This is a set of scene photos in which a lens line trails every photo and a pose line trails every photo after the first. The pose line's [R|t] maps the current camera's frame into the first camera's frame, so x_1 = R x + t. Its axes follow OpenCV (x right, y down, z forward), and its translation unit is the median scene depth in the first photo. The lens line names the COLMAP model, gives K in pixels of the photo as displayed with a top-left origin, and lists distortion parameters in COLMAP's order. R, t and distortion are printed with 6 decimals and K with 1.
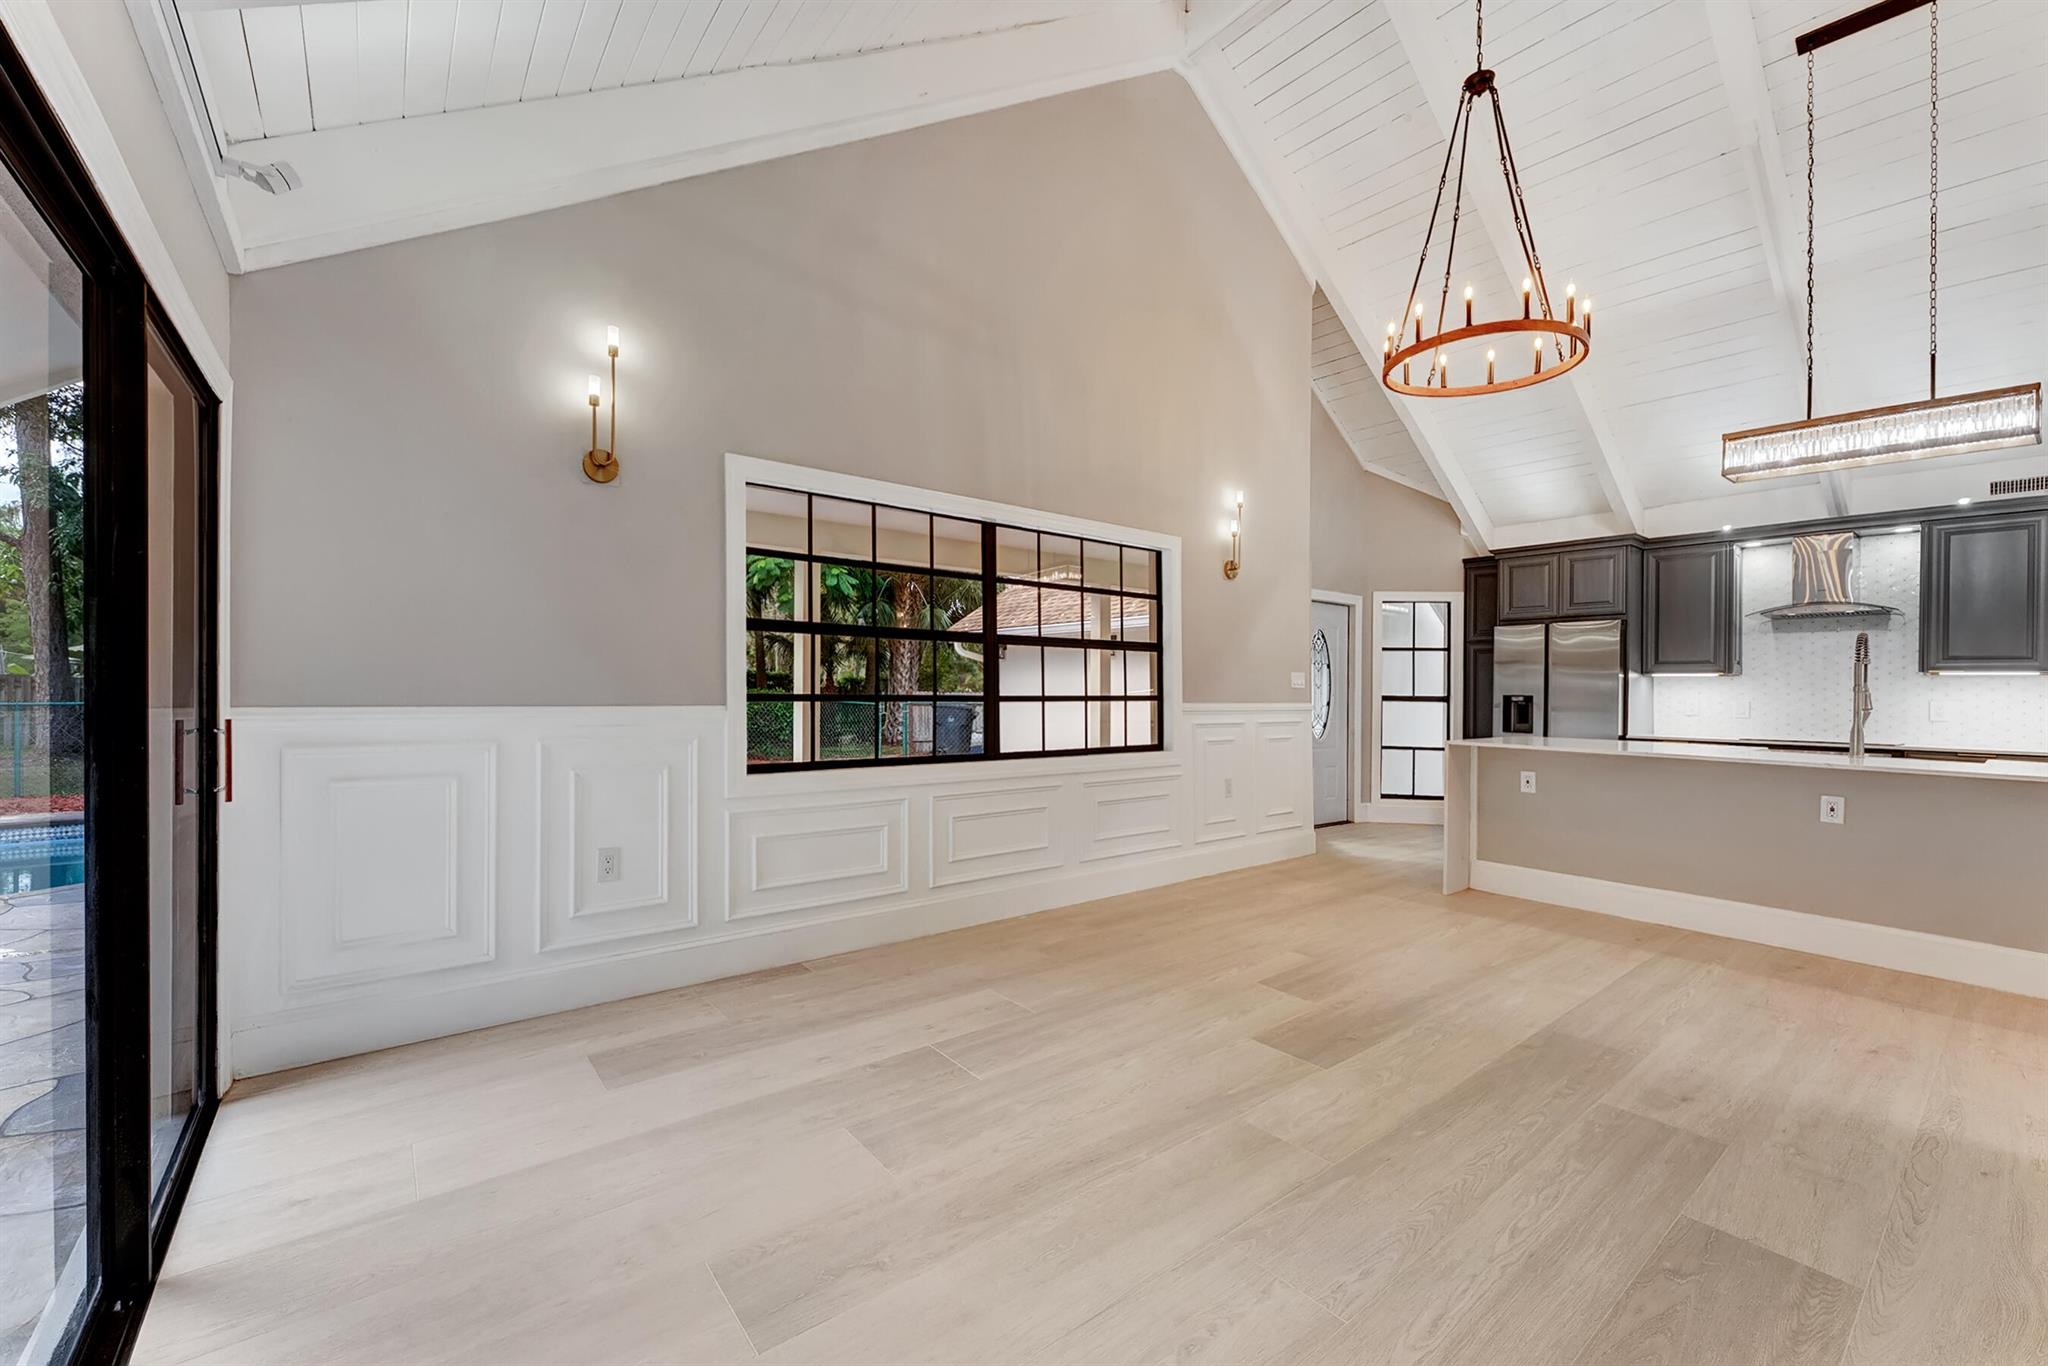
lens RADIAL K [[836.8, 0, 1018.0], [0, 836.8, 691.0], [0, 0, 1]] dist [0.002260, -0.000629]
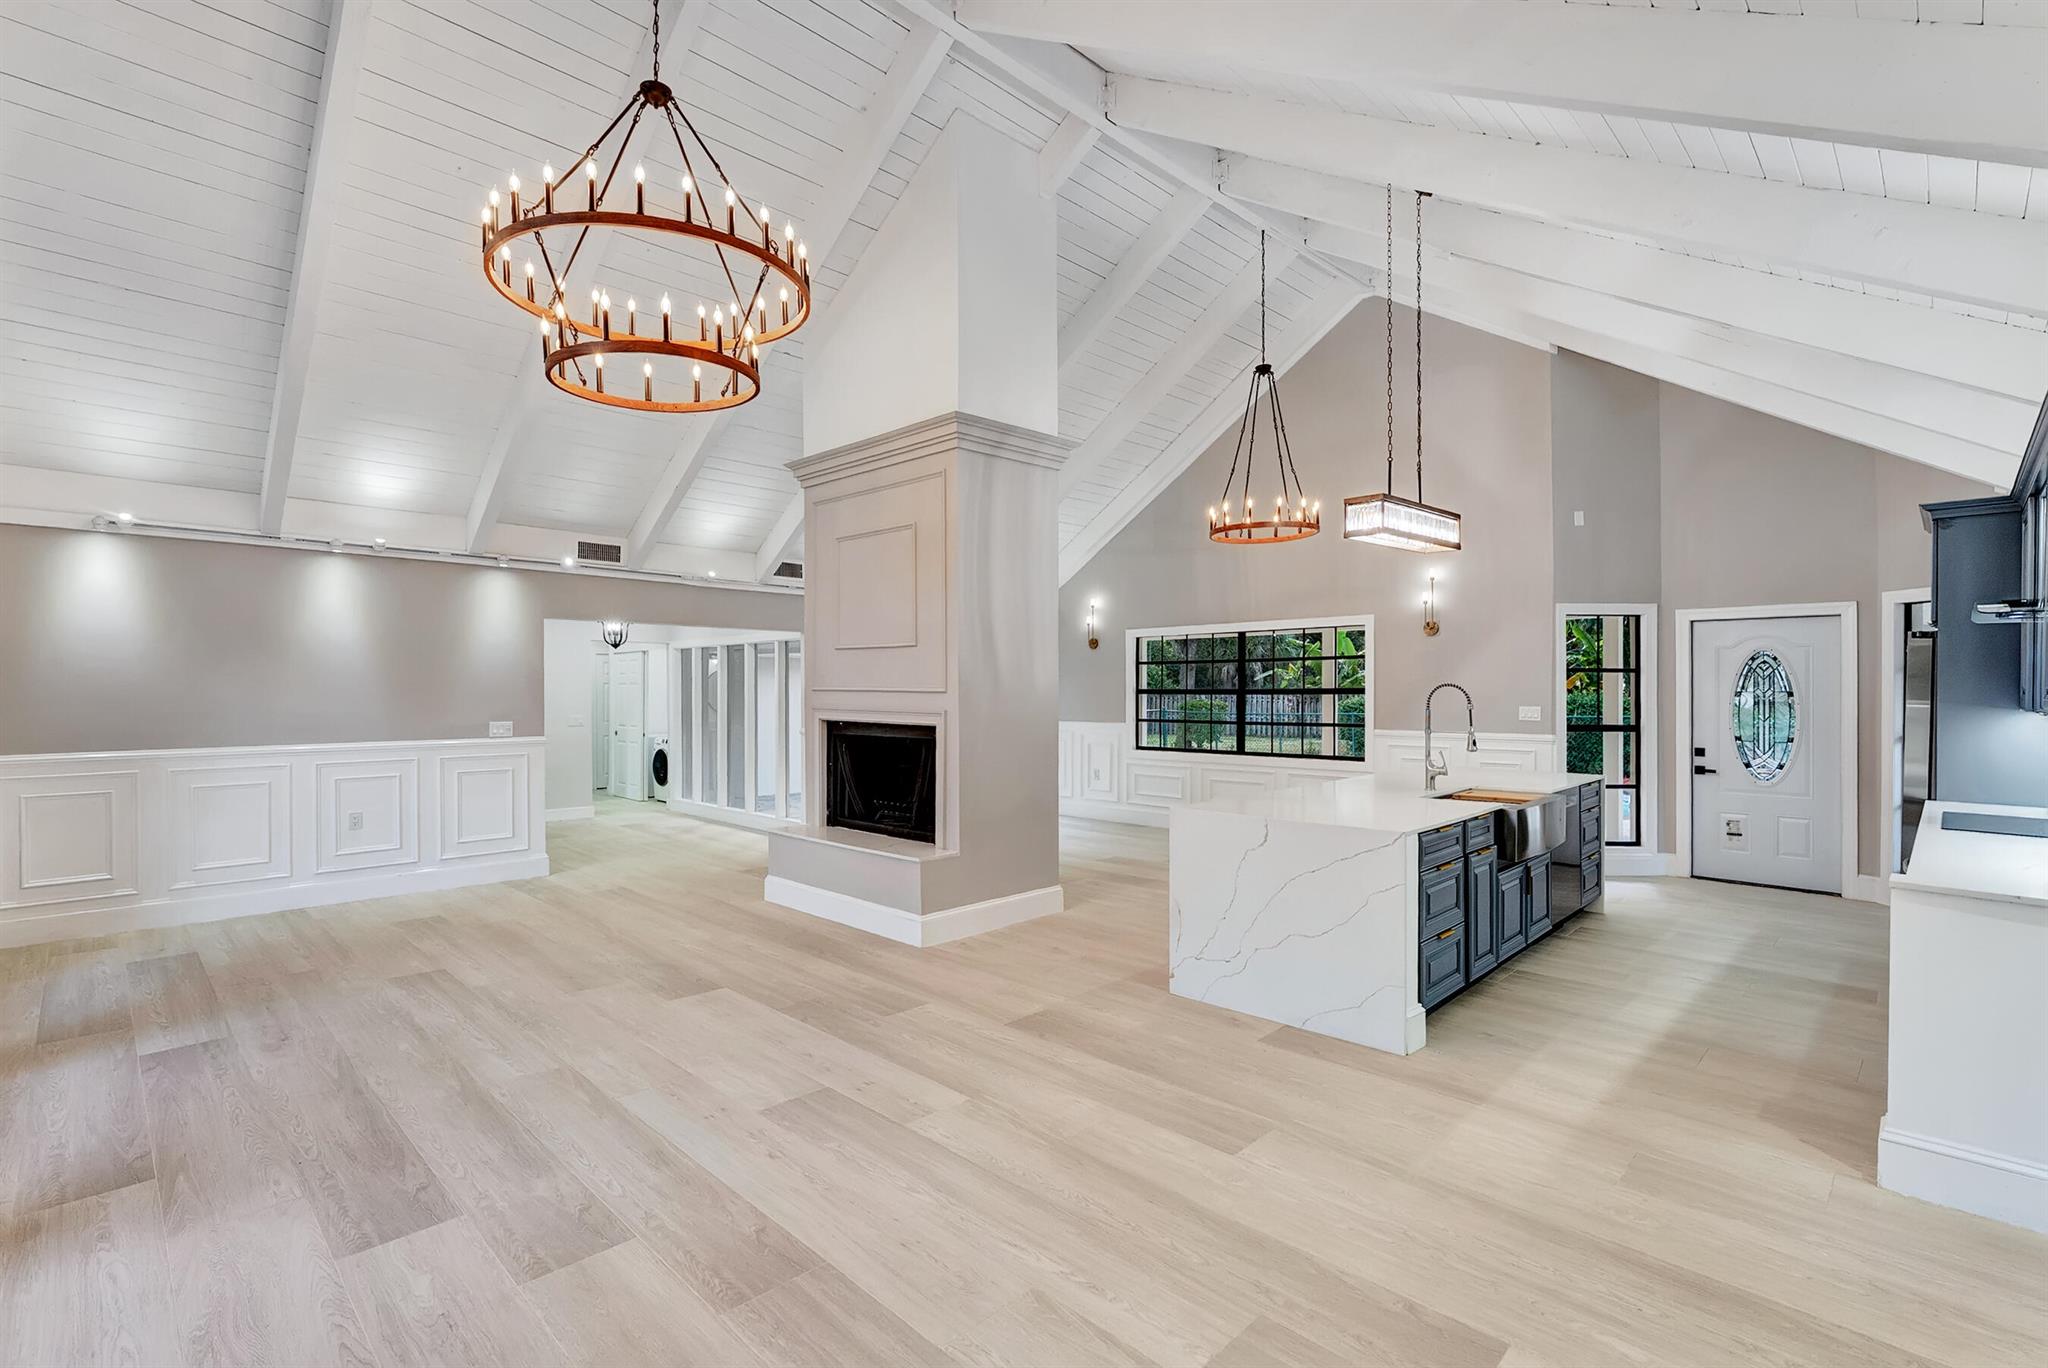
lens RADIAL K [[934.7, 0, 1033.5], [0, 934.7, 690.1], [0, 0, 1]] dist [-0.005022, 0.001266]
pose [[0.114003, -0.012933, -0.993396, 1.644358], [0.001698, 0.999916, -0.012823, -0.031792], [0.993479, -0.000225, 0.114015, 0.224586]]
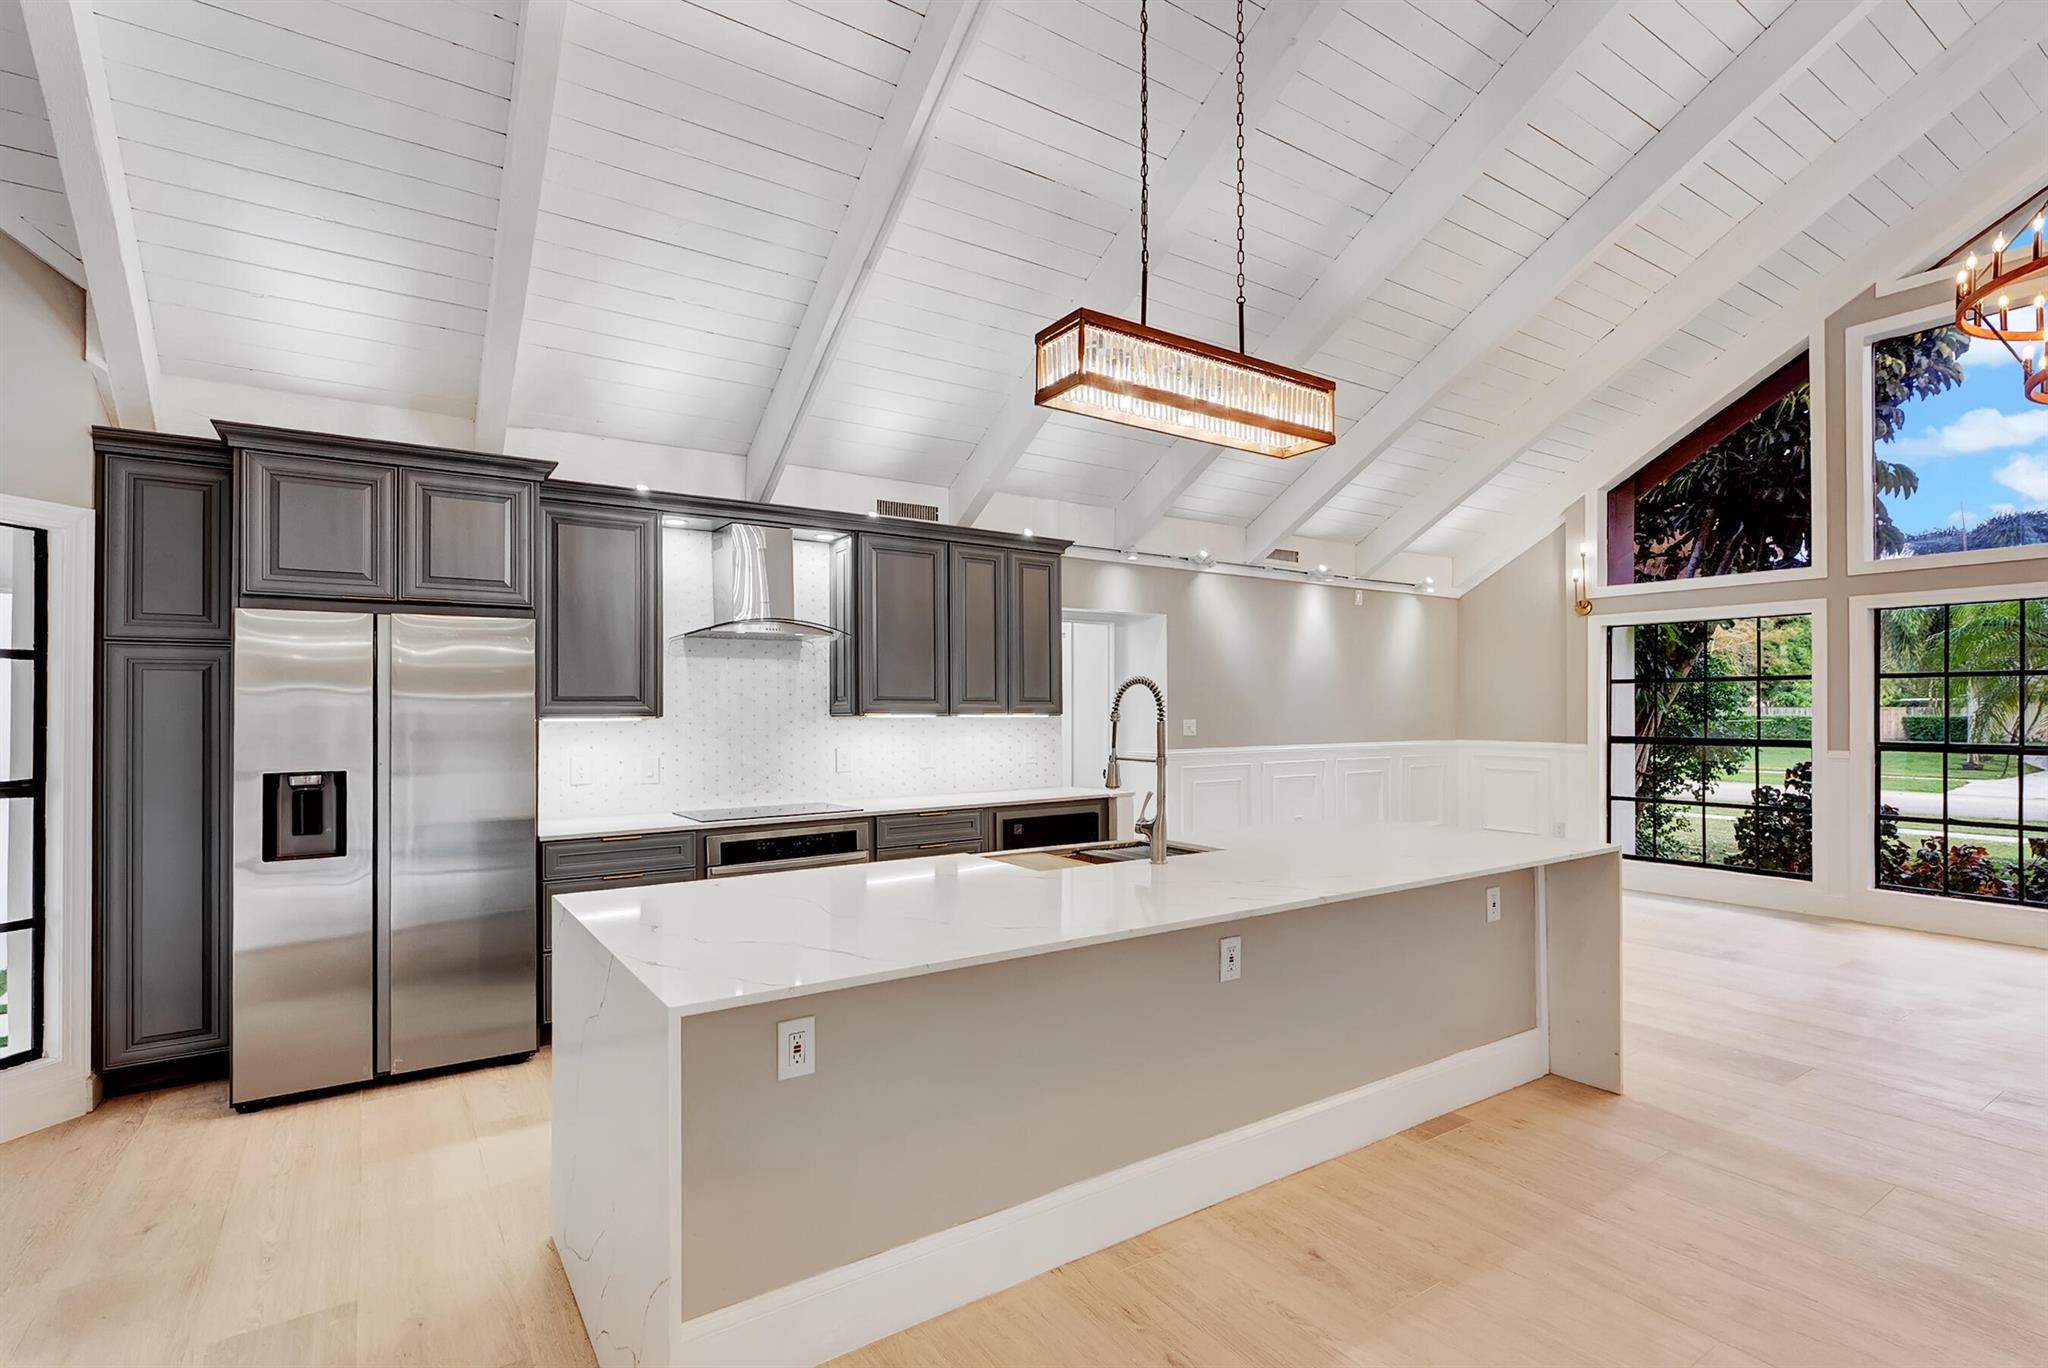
lens RADIAL K [[942.8, 0, 1063.2], [0, 942.8, 699.8], [0, 0, 1]] dist [0.000577, 0.001324]
pose [[0.064748, -0.003954, 0.997894, 0.172142], [0.006819, 0.999971, 0.003519, -0.039579], [-0.997878, 0.006577, 0.064773, 0.735273]]
